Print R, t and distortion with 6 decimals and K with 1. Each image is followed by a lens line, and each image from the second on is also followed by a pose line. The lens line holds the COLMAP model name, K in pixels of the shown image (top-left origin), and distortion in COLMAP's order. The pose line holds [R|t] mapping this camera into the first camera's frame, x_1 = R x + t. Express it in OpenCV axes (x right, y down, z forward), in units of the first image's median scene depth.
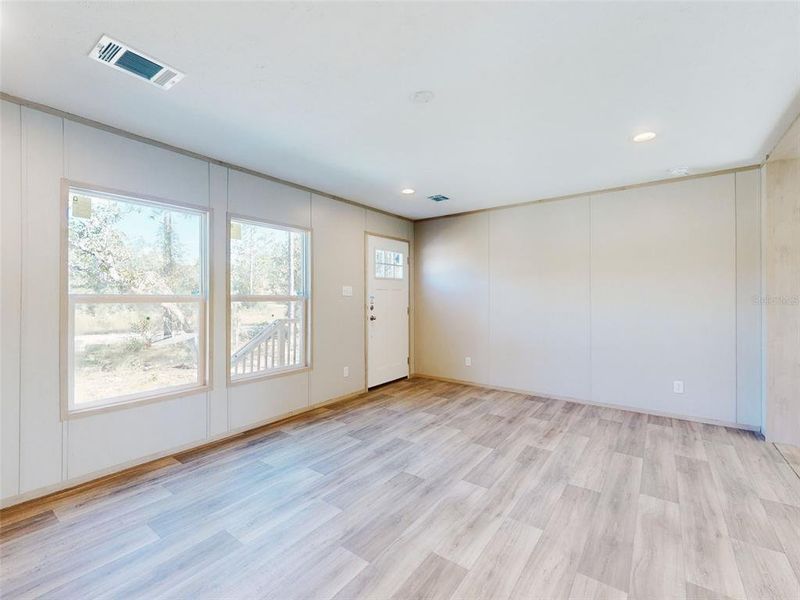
lens RADIAL K [[352.2, 0, 399.6], [0, 352.2, 296.1], [0, 0, 1]] dist [-0.000060, -0.000017]
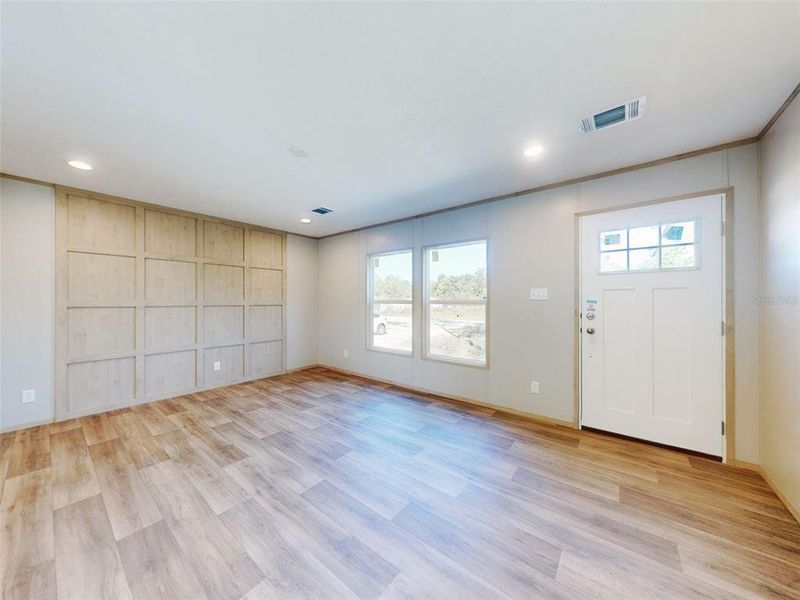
lens RADIAL K [[281.2, 0, 399.5], [0, 281.2, 298.1], [0, 0, 1]] dist [-0.002068, 0.000694]
pose [[-0.029043, -0.010046, -0.999528, 0.738110], [0.001901, 0.999947, -0.010105, 0.002531], [0.999576, -0.002193, -0.029022, 0.927655]]
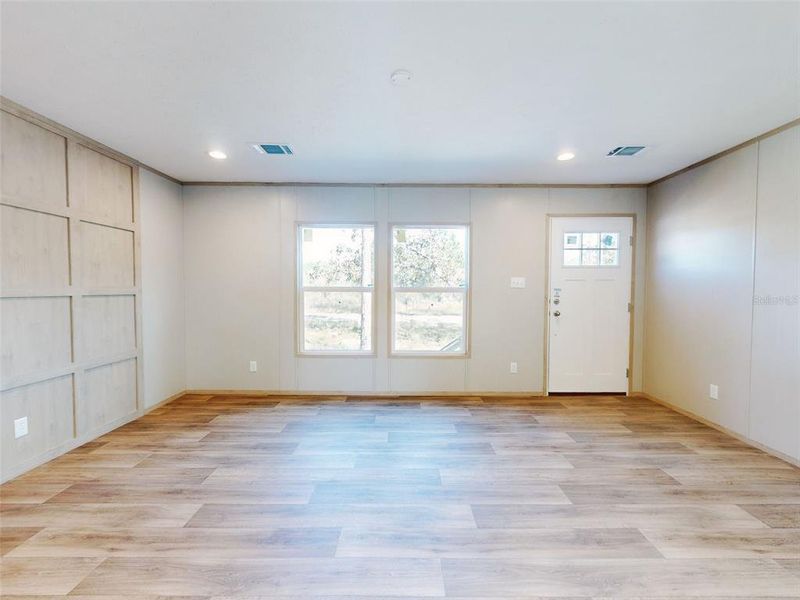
lens RADIAL K [[340.0, 0, 403.5], [0, 340.0, 299.6], [0, 0, 1]] dist [0.002747, -0.001033]
pose [[0.598189, 0.028486, -0.800849, 0.538114], [-0.002633, 0.999432, 0.033582, 0.001534], [0.801351, -0.017980, 0.597925, 0.292622]]
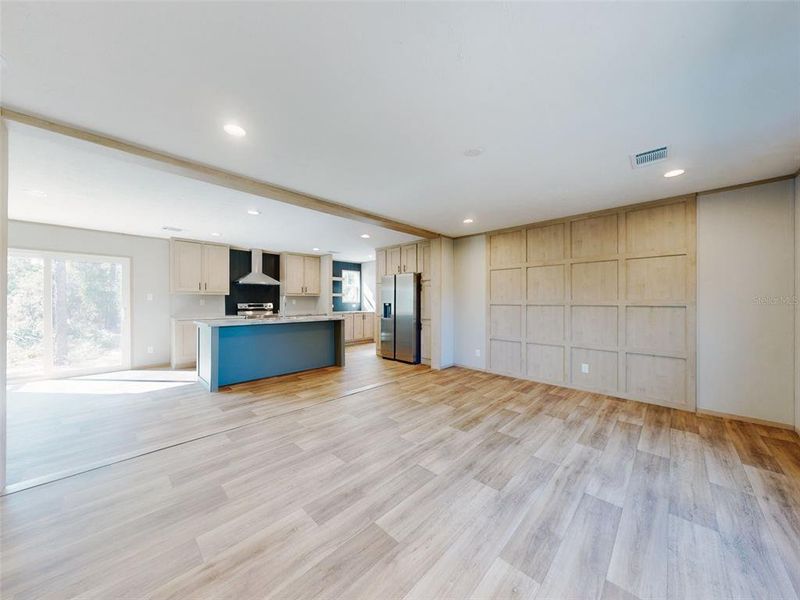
lens RADIAL K [[281.2, 0, 401.2], [0, 281.2, 301.8], [0, 0, 1]] dist [-0.002068, 0.000694]
pose [[-0.991865, -0.000131, 0.127294, 0.132445], [0.000073, 0.999999, 0.001603, 0.004045], [-0.127294, 0.001599, -0.991864, 1.375012]]
